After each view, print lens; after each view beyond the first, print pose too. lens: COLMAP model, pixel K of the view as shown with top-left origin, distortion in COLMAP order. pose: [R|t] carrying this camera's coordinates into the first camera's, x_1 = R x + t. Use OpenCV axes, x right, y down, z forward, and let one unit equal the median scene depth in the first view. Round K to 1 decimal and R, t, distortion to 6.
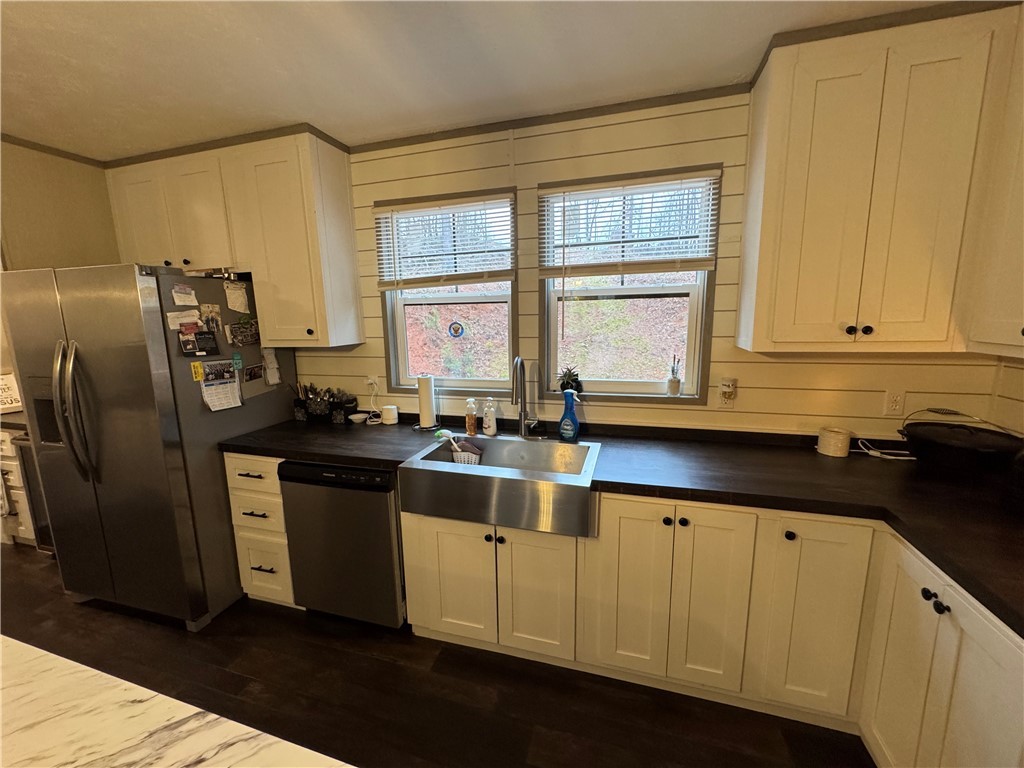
lens RADIAL K [[414.7, 0, 502.5], [0, 414.7, 384.8], [0, 0, 1]] dist [0.000301, 0.000082]
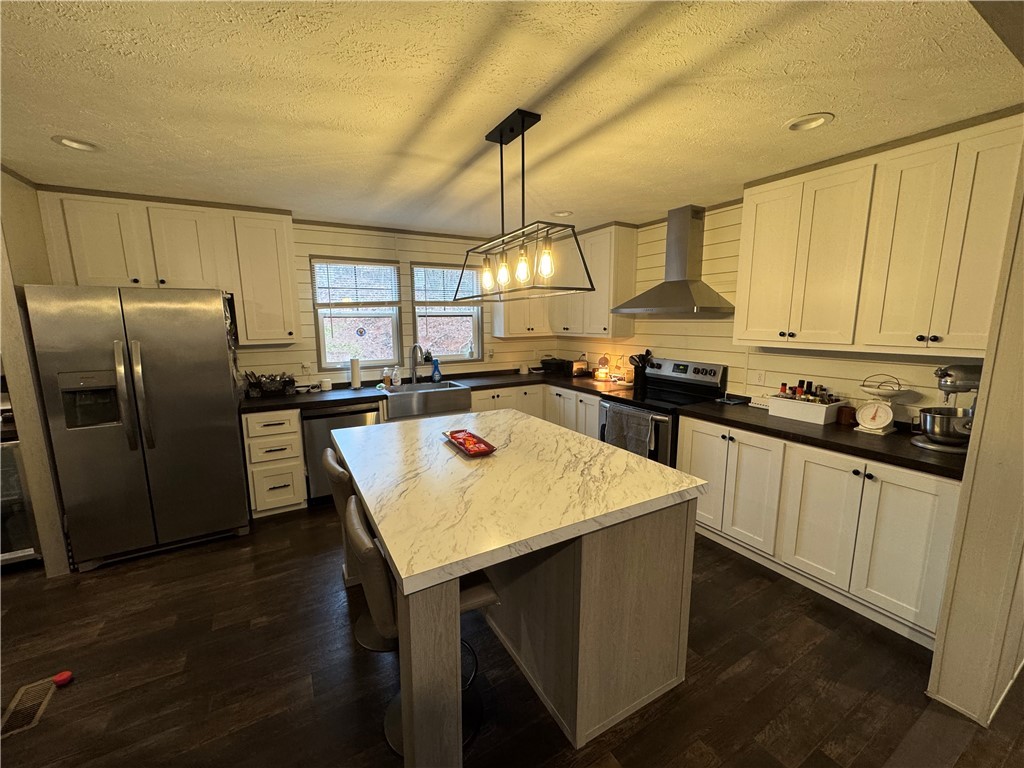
lens RADIAL K [[412.1, 0, 511.8], [0, 412.1, 385.6], [0, 0, 1]] dist [-0.001181, 0.000089]
pose [[0.690439, -0.101836, 0.716187, -1.049824], [0.117639, 0.992669, 0.027740, 0.131295], [-0.713762, 0.065098, 0.697357, -0.727324]]
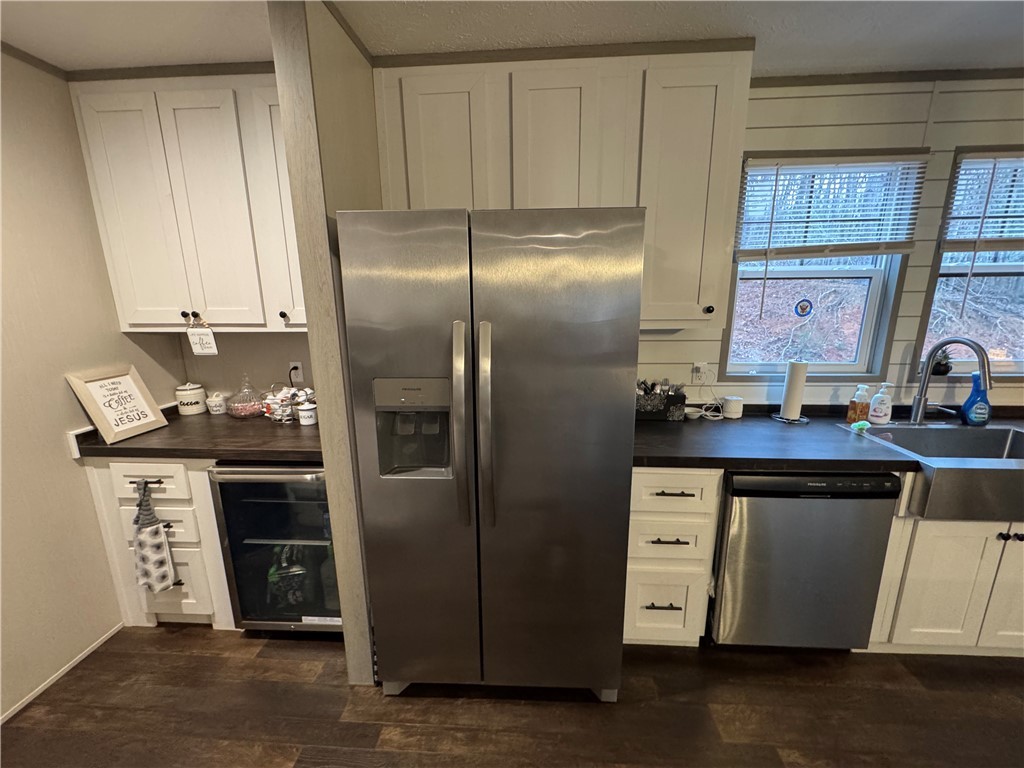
lens RADIAL K [[412.1, 0, 511.8], [0, 412.1, 385.6], [0, 0, 1]] dist [-0.001181, 0.000089]
pose [[0.972458, -0.039281, 0.229742, -1.039412], [0.029621, 0.998532, 0.045351, -0.028281], [-0.231187, -0.037296, 0.972194, 0.311241]]
